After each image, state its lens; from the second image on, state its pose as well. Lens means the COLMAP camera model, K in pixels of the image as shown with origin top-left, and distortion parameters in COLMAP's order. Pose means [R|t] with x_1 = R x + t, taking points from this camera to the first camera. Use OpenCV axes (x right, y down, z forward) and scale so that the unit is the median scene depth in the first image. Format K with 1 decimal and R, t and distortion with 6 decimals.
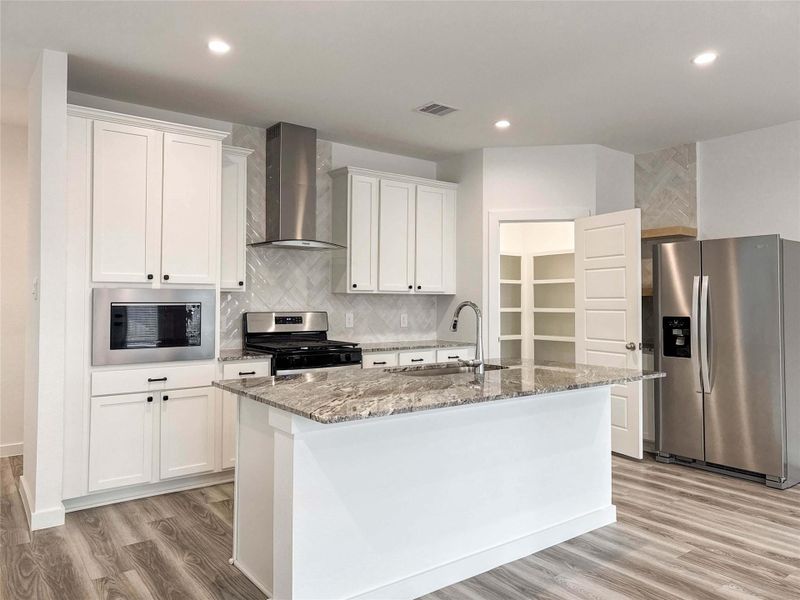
lens RADIAL K [[569.5, 0, 389.5], [0, 569.5, 294.0], [0, 0, 1]] dist [0.018217, 0.004662]
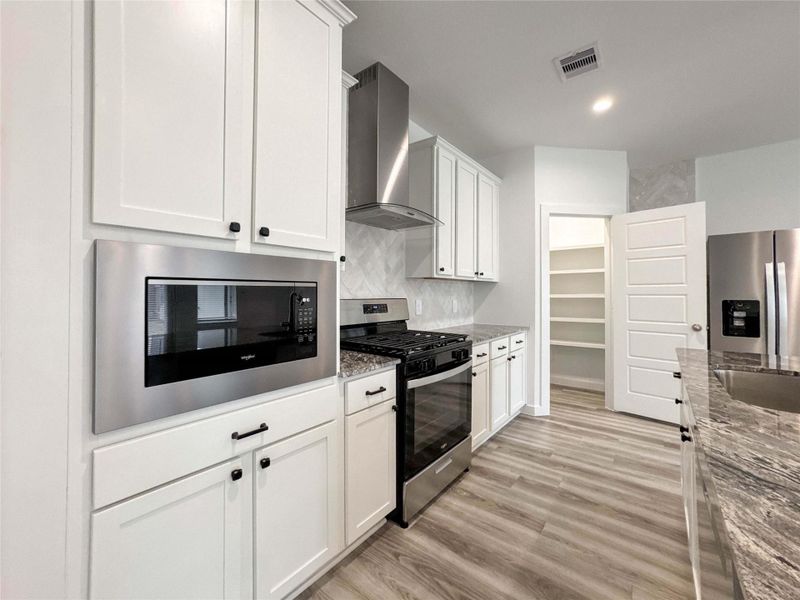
lens RADIAL K [[327.9, 0, 399.2], [0, 327.9, 291.5], [0, 0, 1]] dist [-0.022932, 0.007298]
pose [[0.964045, -0.000947, 0.265739, -0.280017], [-0.000419, 0.999987, 0.005086, 0.019045], [-0.265740, -0.005014, 0.964032, 0.543651]]
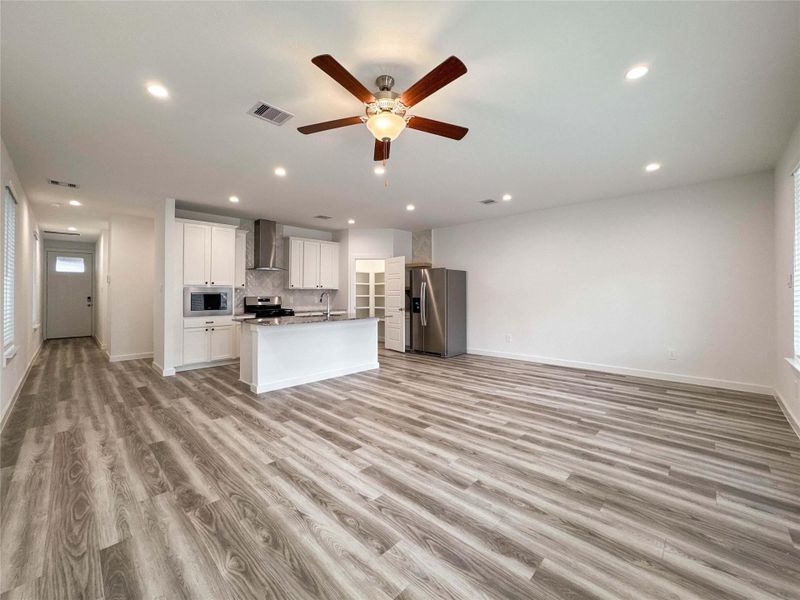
lens RADIAL K [[327.9, 0, 382.9], [0, 327.9, 291.7], [0, 0, 1]] dist [-0.022932, 0.007298]
pose [[0.990061, -0.002265, 0.140623, 0.129728], [0.000890, 0.999951, 0.009837, -0.003129], [-0.140639, -0.009614, 0.990014, -0.450262]]
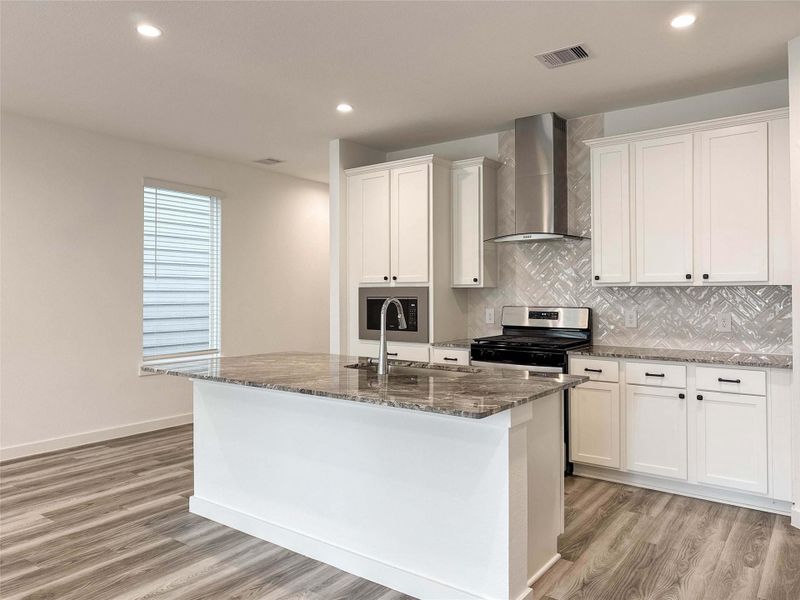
lens RADIAL K [[569.5, 0, 407.6], [0, 569.5, 287.8], [0, 0, 1]] dist [0.018217, 0.004662]
pose [[0.317809, -0.012040, -0.948078, 0.697177], [0.014245, 0.999867, -0.007922, 0.003631], [0.948048, -0.010988, 0.317939, 0.484686]]
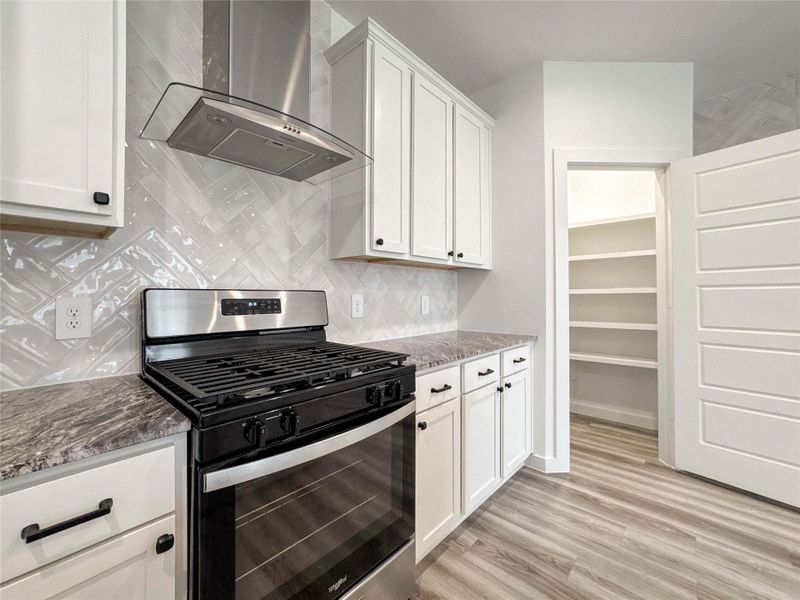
lens RADIAL K [[327.9, 0, 384.0], [0, 327.9, 291.5], [0, 0, 1]] dist [-0.022932, 0.007298]
pose [[0.984858, -0.001792, 0.173354, -0.117629], [0.002063, 0.999997, -0.001383, 0.035175], [-0.173351, 0.001719, 0.984859, 0.727467]]
